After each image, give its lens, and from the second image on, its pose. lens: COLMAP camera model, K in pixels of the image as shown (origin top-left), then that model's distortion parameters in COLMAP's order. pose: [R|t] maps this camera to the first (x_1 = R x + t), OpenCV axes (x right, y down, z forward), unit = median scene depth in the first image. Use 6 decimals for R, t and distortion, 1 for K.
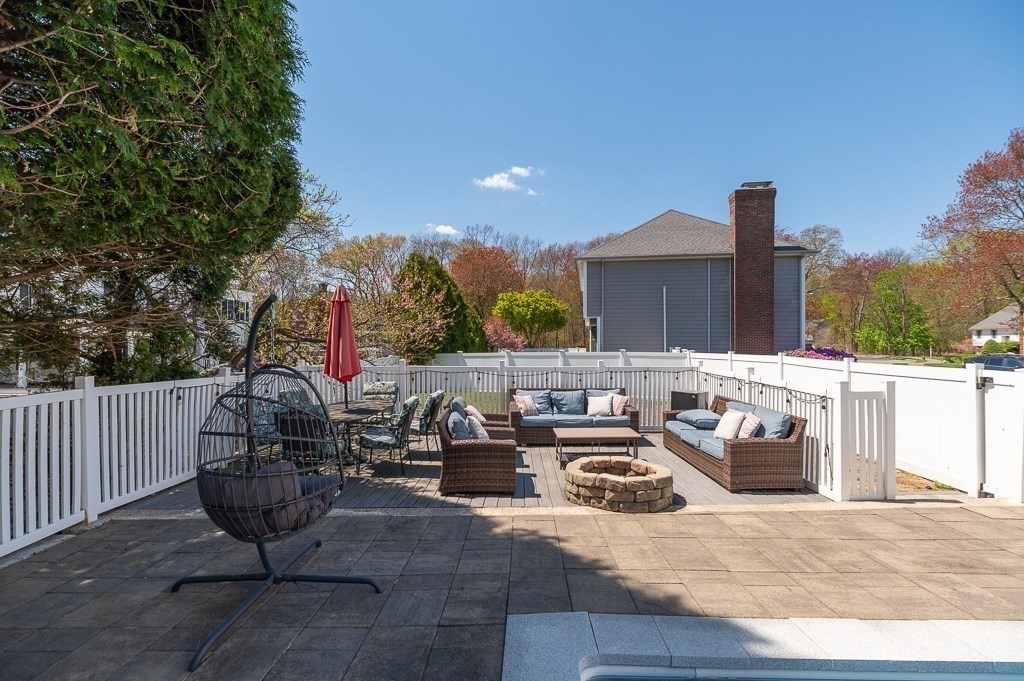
lens RADIAL K [[441.6, 0, 516.3], [0, 441.6, 342.1], [0, 0, 1]] dist [0.000974, 0.000056]
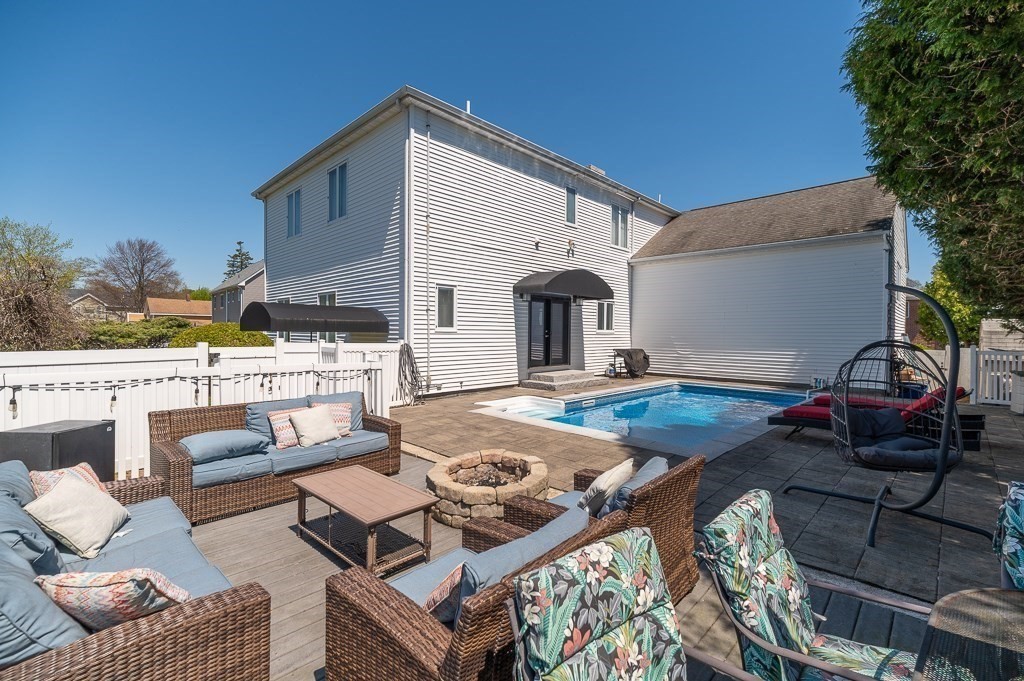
lens RADIAL K [[442.6, 0, 512.0], [0, 442.6, 340.5], [0, 0, 1]] dist [0.001526, 0.000074]
pose [[-0.718329, -0.022320, 0.695345, -0.243544], [-0.007311, 0.999672, 0.024537, 0.009483], [-0.695665, 0.012542, -0.718257, 0.985767]]
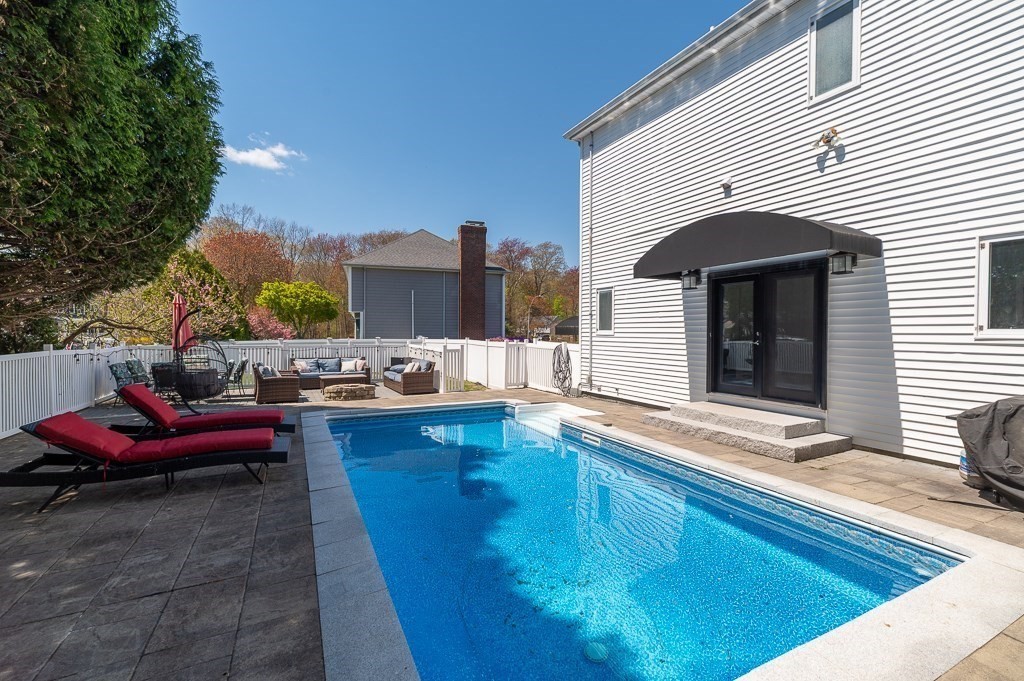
lens RADIAL K [[442.6, 0, 512.0], [0, 442.6, 340.5], [0, 0, 1]] dist [0.001526, 0.000074]
pose [[0.886124, -0.004555, 0.463426, -0.047657], [-0.002211, 0.999899, 0.014056, 0.016115], [-0.463443, -0.013481, 0.886024, -0.819653]]
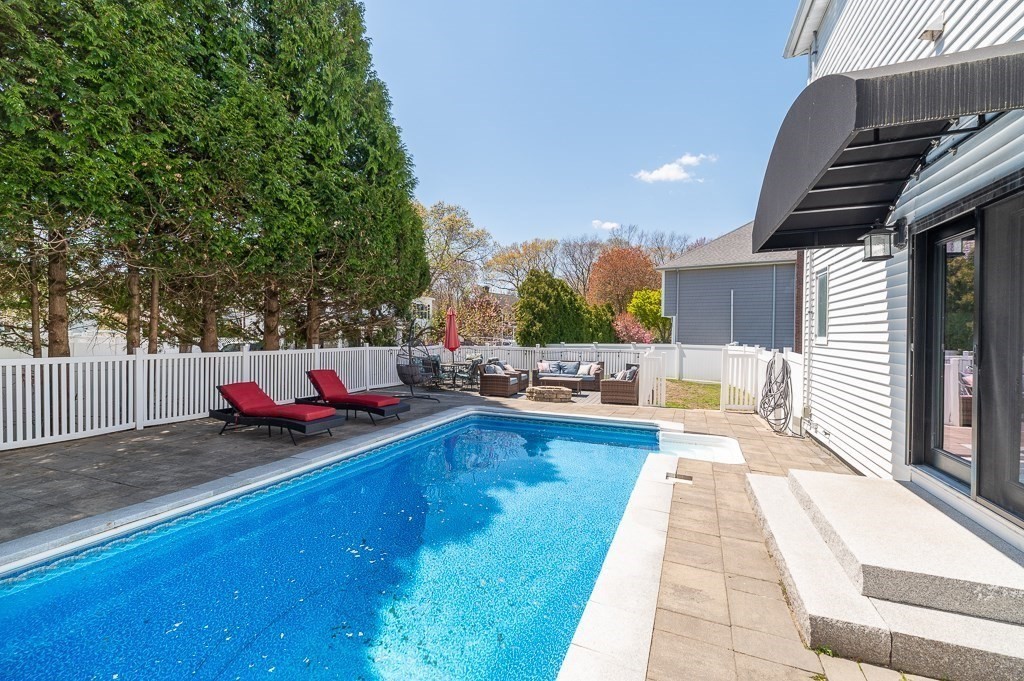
lens RADIAL K [[442.6, 0, 512.0], [0, 442.6, 340.5], [0, 0, 1]] dist [0.001526, 0.000074]
pose [[0.931306, 0.015750, -0.363898, 0.553851], [-0.013029, 0.999866, 0.009931, 0.009428], [0.364005, -0.004508, 0.931386, -0.763333]]
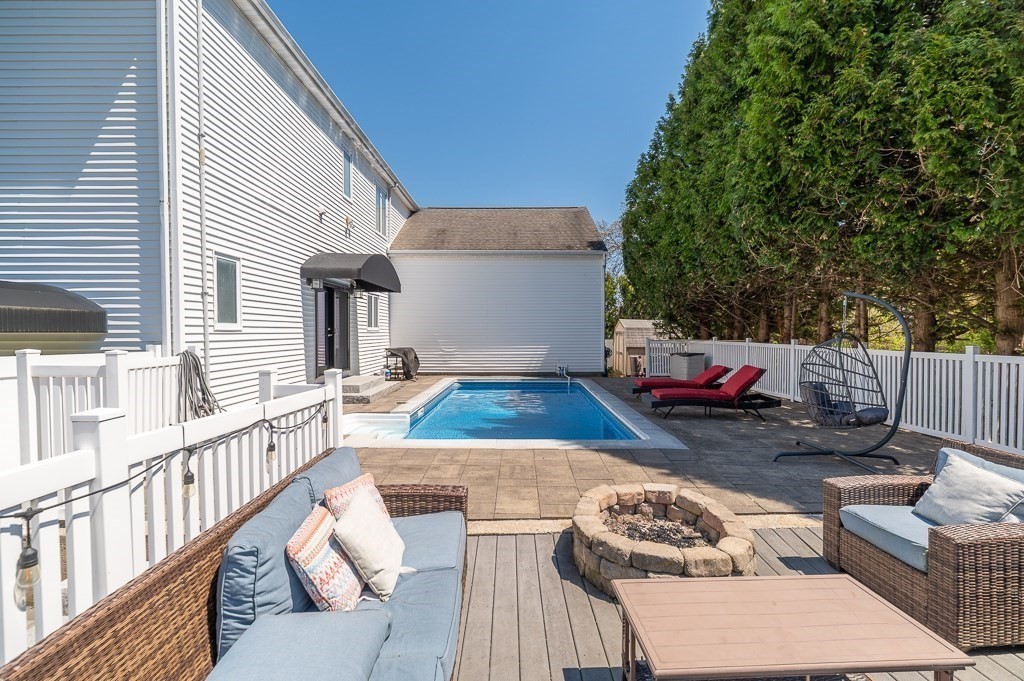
lens RADIAL K [[441.6, 0, 516.3], [0, 441.6, 342.1], [0, 0, 1]] dist [0.000974, 0.000056]
pose [[-0.999918, -0.003203, -0.012434, 0.273140], [-0.003570, 0.999555, 0.029630, 0.012935], [0.012333, 0.029672, -0.999484, 1.008184]]
